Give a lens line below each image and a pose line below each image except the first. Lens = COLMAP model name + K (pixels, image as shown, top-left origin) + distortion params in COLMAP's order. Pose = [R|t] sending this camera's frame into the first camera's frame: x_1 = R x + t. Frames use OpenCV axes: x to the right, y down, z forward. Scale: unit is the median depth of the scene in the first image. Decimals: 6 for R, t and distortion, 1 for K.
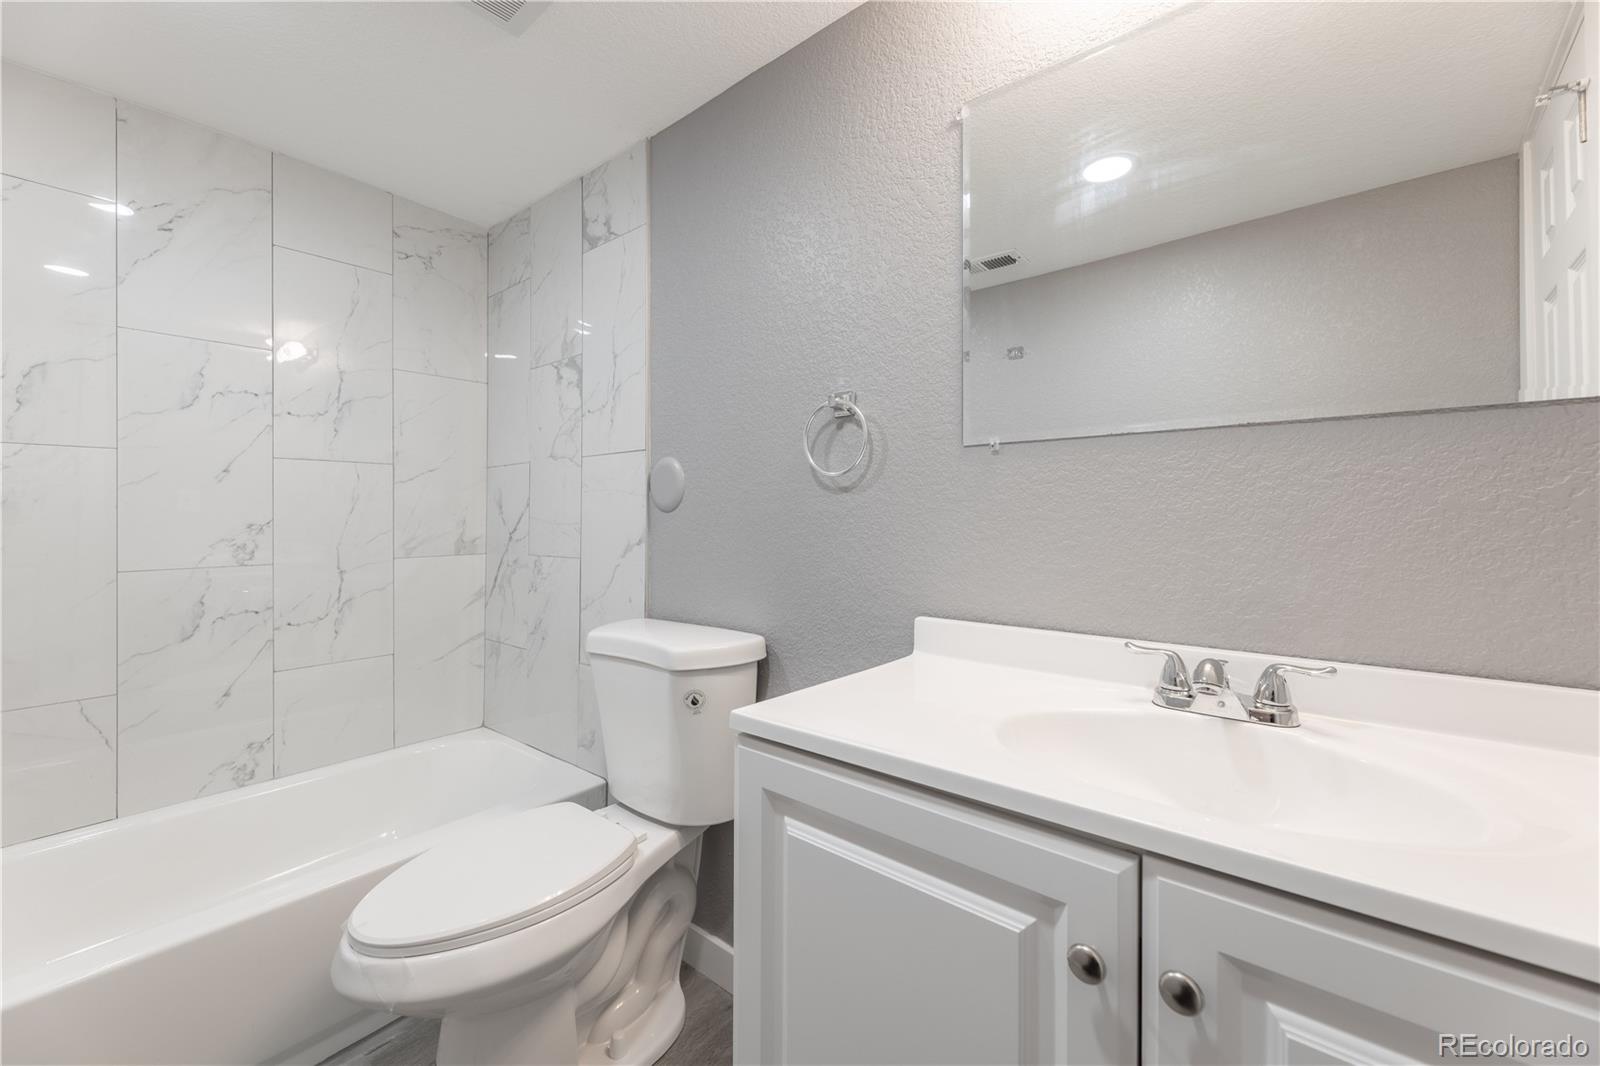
lens RADIAL K [[688.1, 0, 798.6], [0, 688.1, 520.7], [0, 0, 1]] dist [-0.000958, 0.000262]
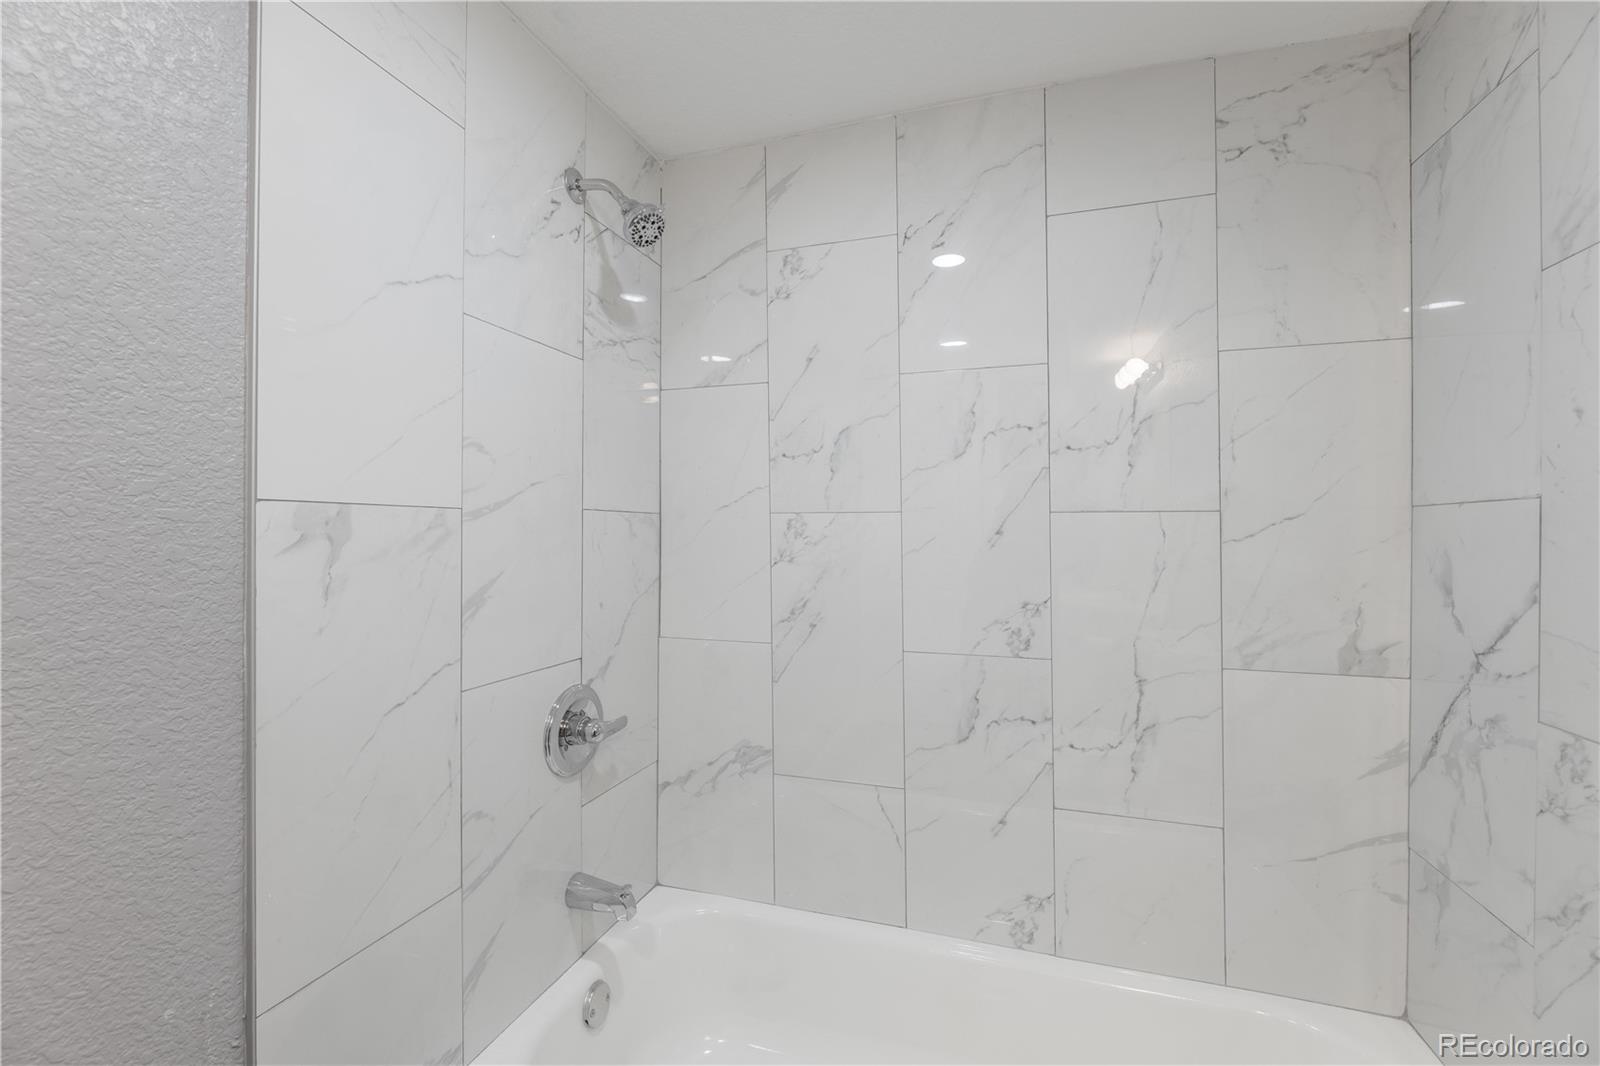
lens RADIAL K [[684.2, 0, 801.7], [0, 684.2, 530.9], [0, 0, 1]] dist [-0.002170, 0.000180]
pose [[0.406359, -0.007195, -0.913685, -0.198575], [0.000469, 0.999971, -0.007666, -0.061239], [0.913713, 0.002687, 0.406351, 0.434473]]
